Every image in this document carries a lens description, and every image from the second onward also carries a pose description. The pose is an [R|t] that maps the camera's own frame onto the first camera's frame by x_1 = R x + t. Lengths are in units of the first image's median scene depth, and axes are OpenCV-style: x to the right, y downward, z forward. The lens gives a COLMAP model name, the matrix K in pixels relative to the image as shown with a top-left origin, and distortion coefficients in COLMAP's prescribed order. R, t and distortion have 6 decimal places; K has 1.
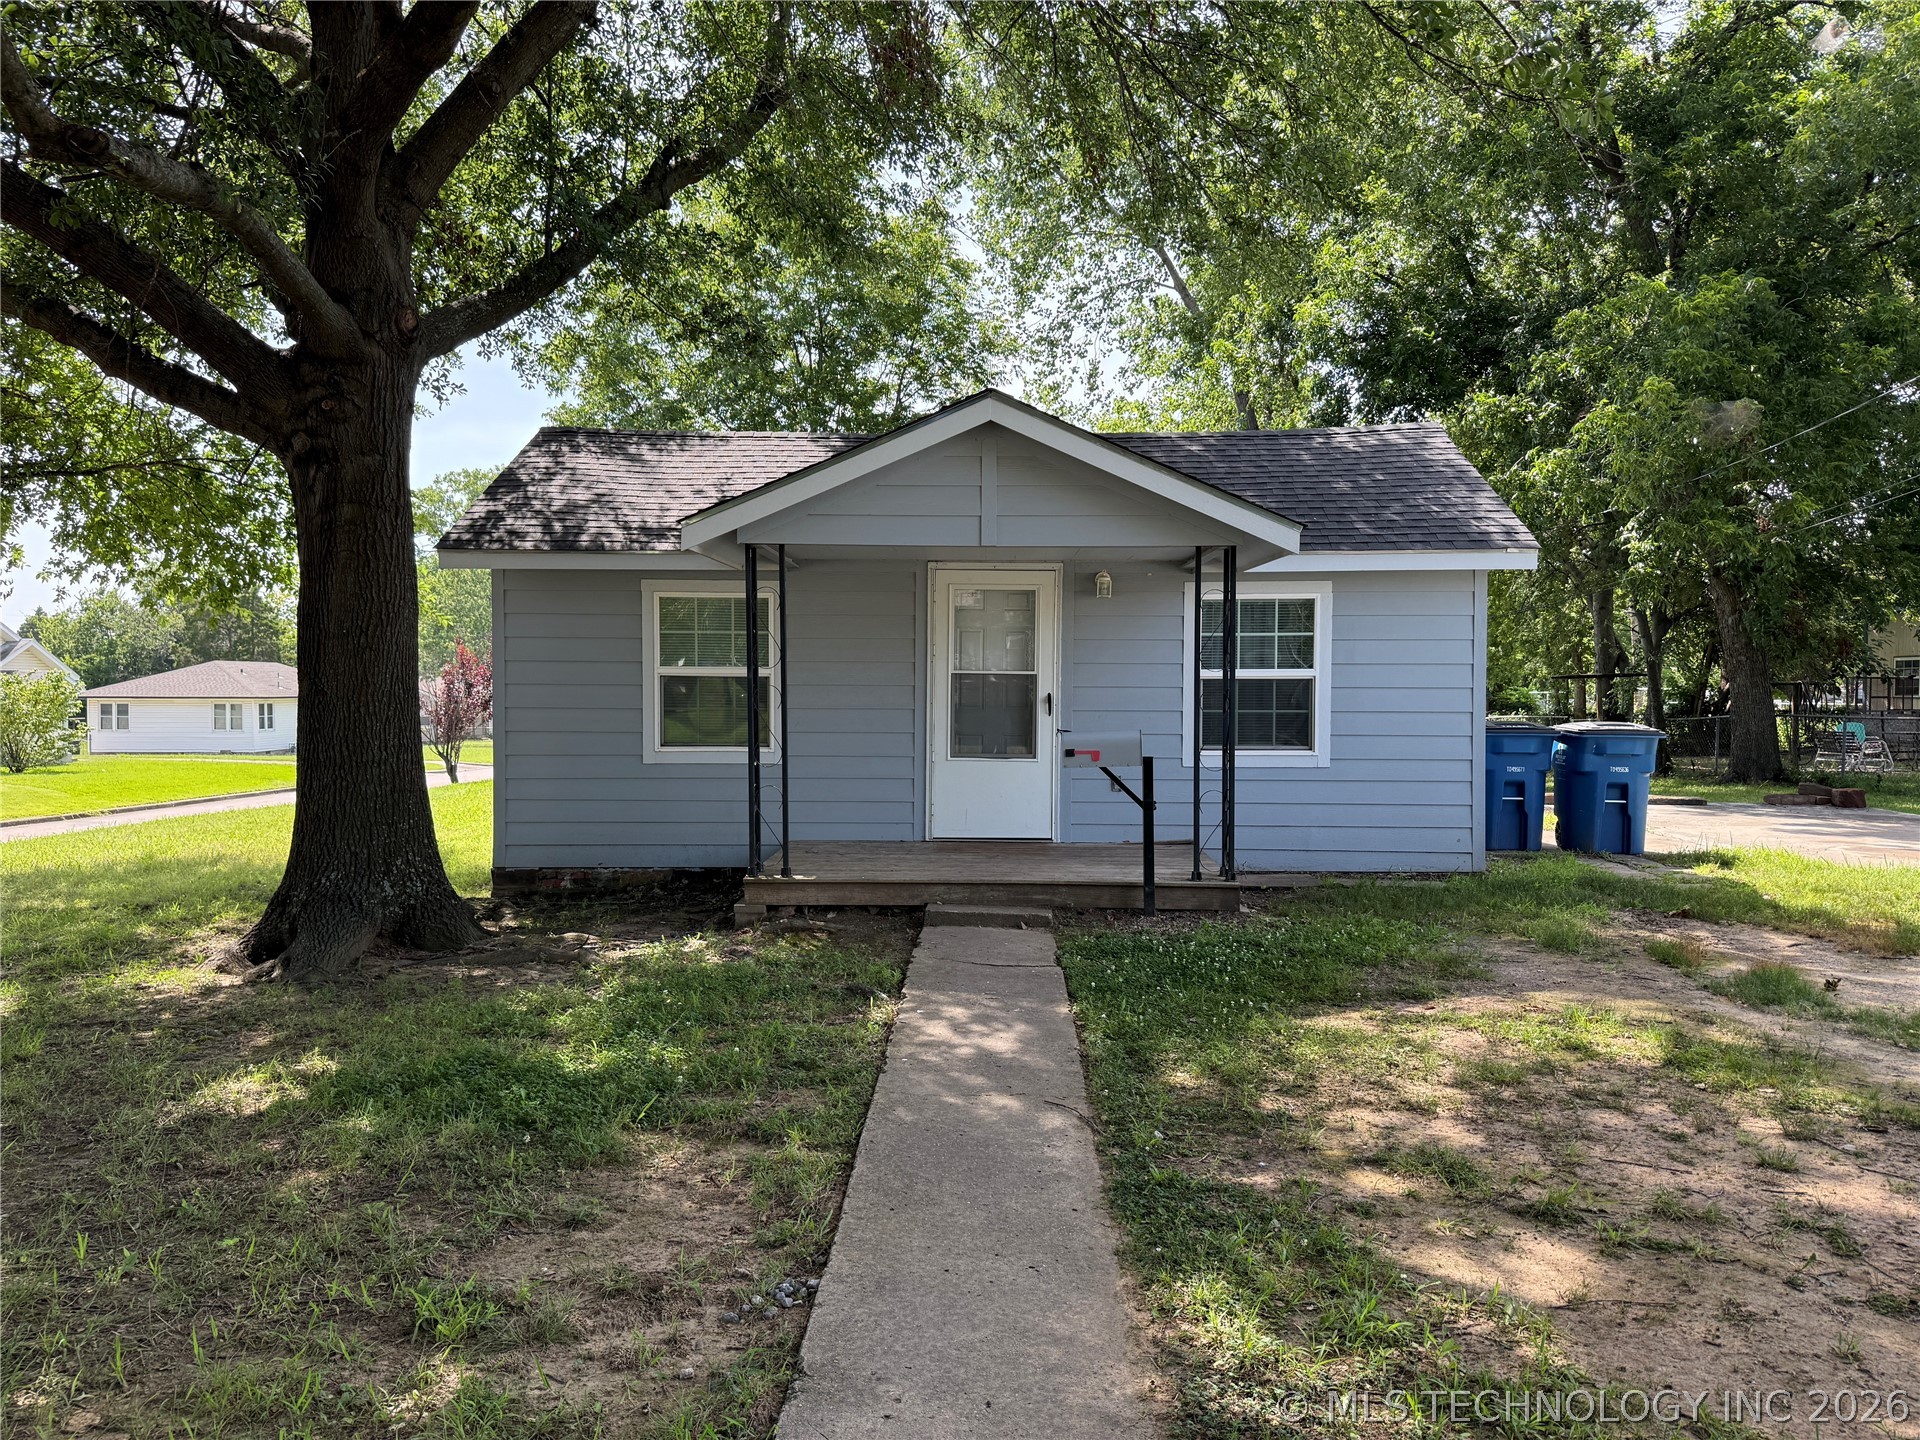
lens RADIAL K [[1303.6, 0, 900.8], [0, 1303.6, 729.0], [0, 0, 1]] dist [0.033707, -0.031542]
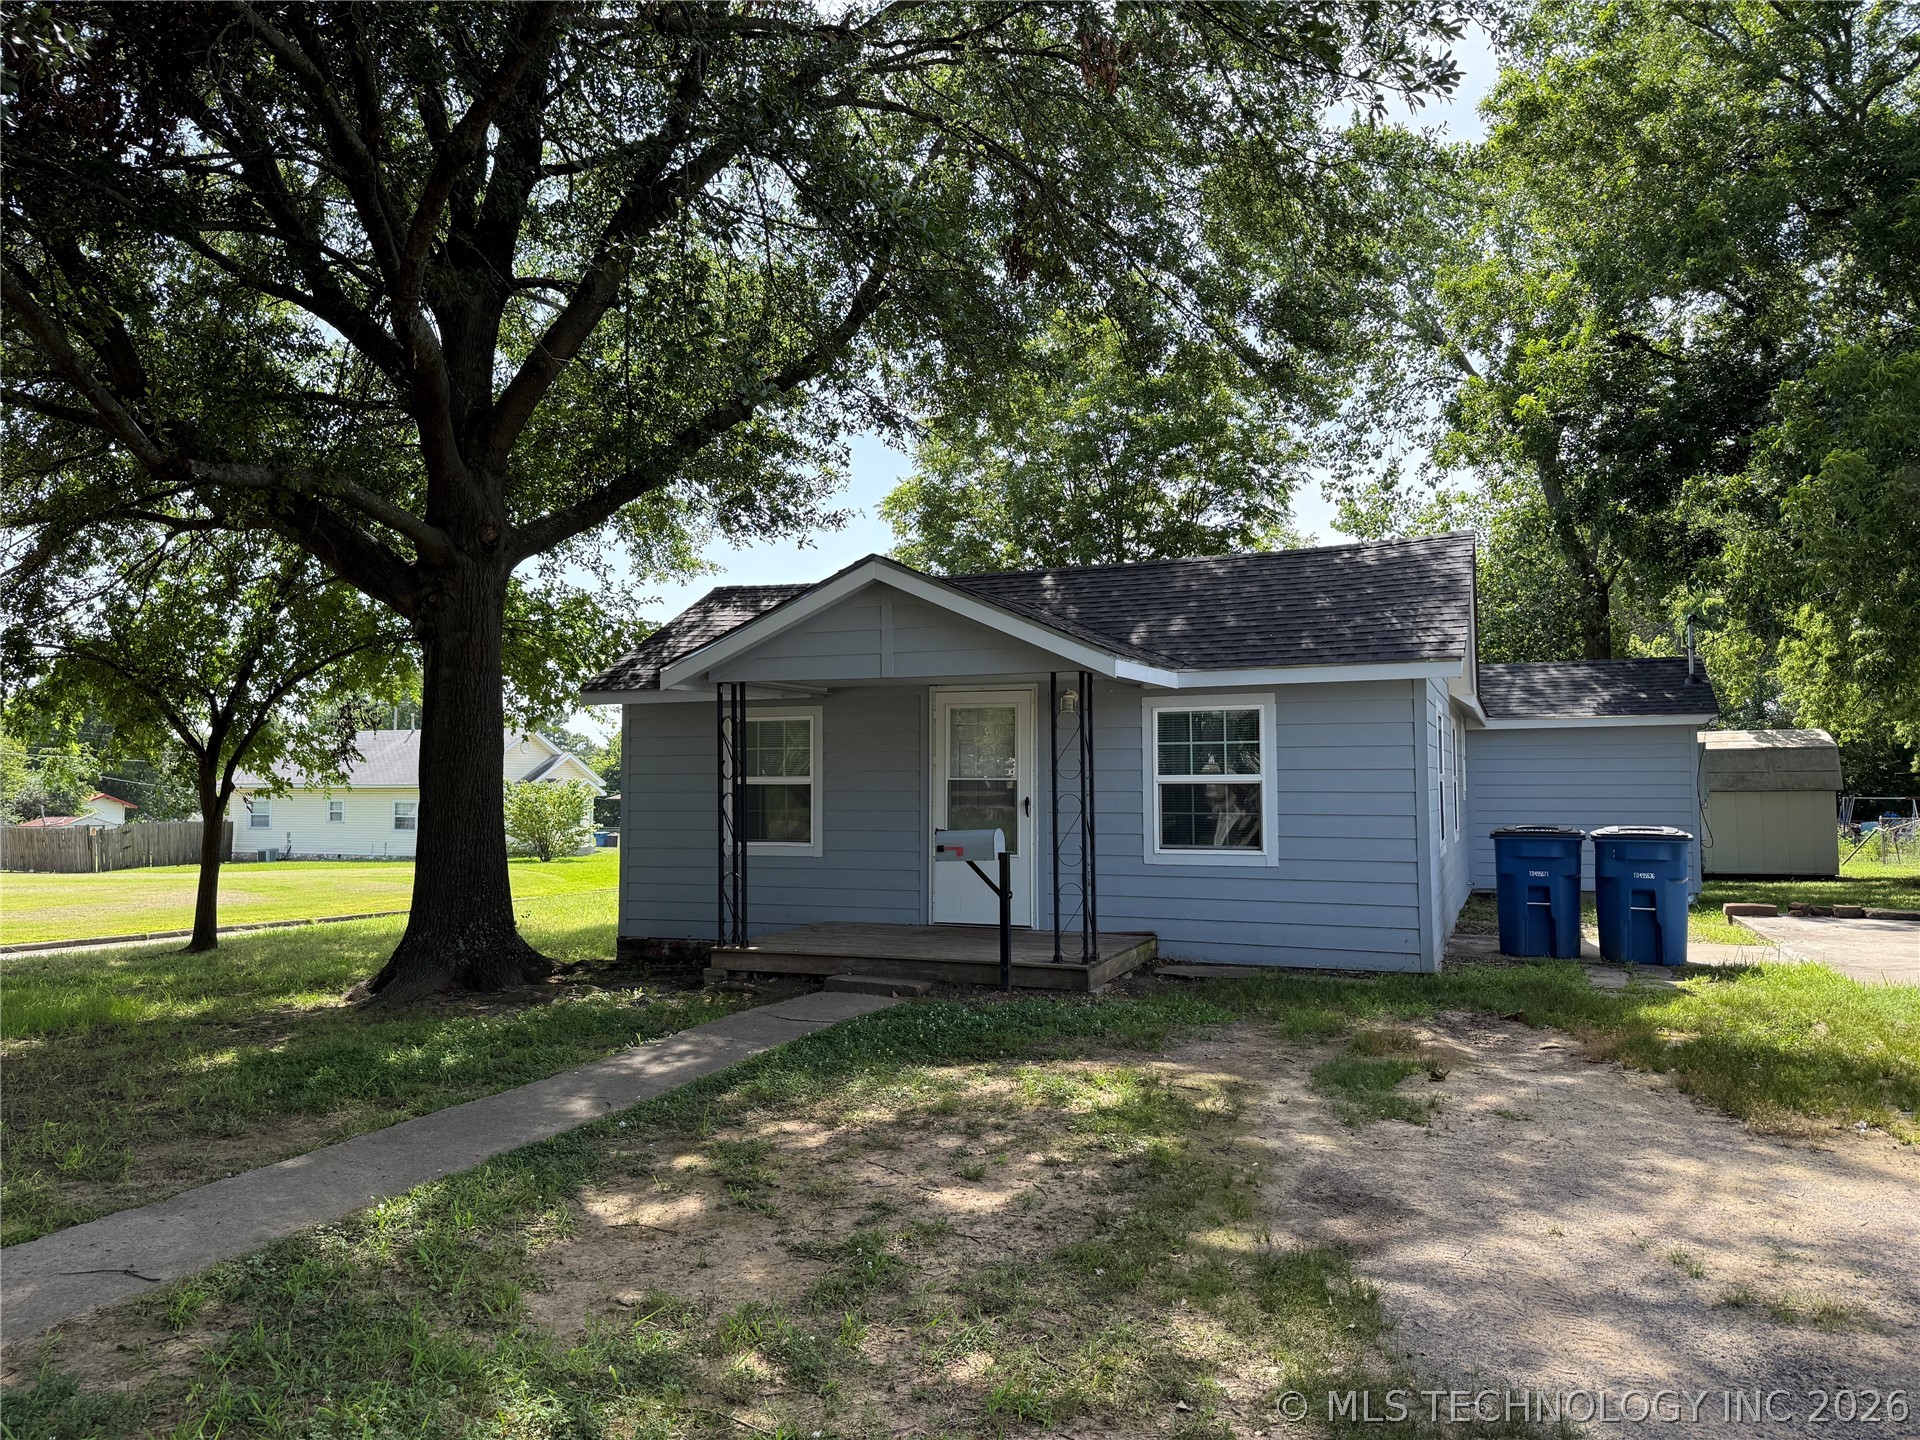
lens RADIAL K [[1303.6, 0, 953.5], [0, 1303.6, 714.0], [0, 0, 1]] dist [0.033707, -0.031542]
pose [[0.939081, -0.026051, -0.342707, 0.446705], [-0.003788, 0.996278, -0.086115, -0.001888], [0.343675, 0.082167, 0.935487, -0.093290]]
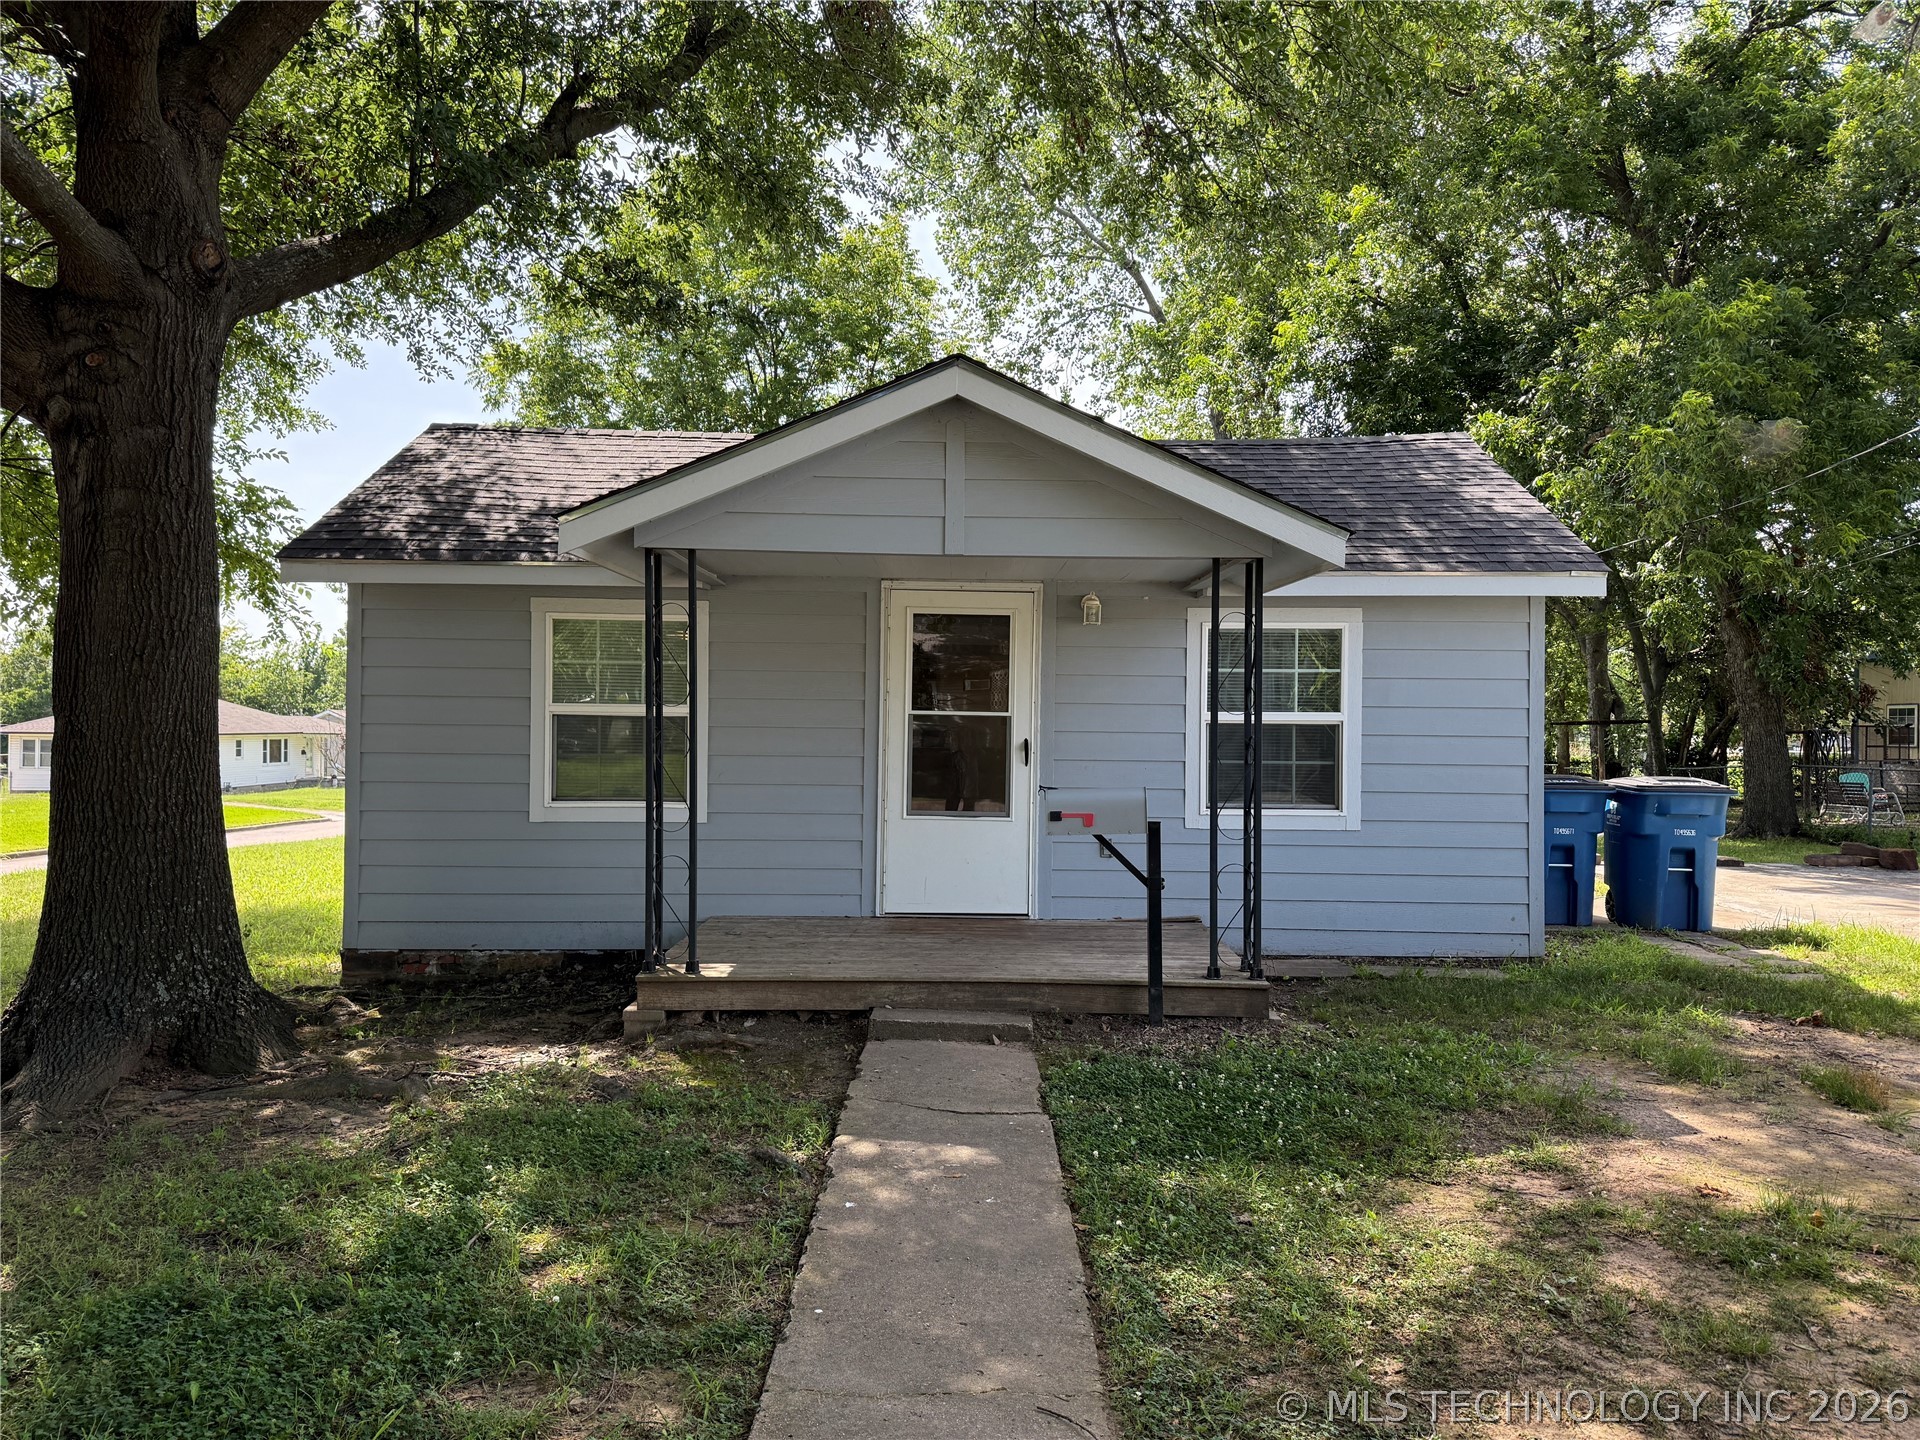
lens RADIAL K [[1303.6, 0, 918.9], [0, 1303.6, 730.4], [0, 0, 1]] dist [0.033707, -0.031542]
pose [[0.999164, 0.006880, 0.040292, 0.012583], [-0.005678, 0.999538, -0.029872, -0.007807], [-0.040479, 0.029619, 0.998741, 0.176350]]
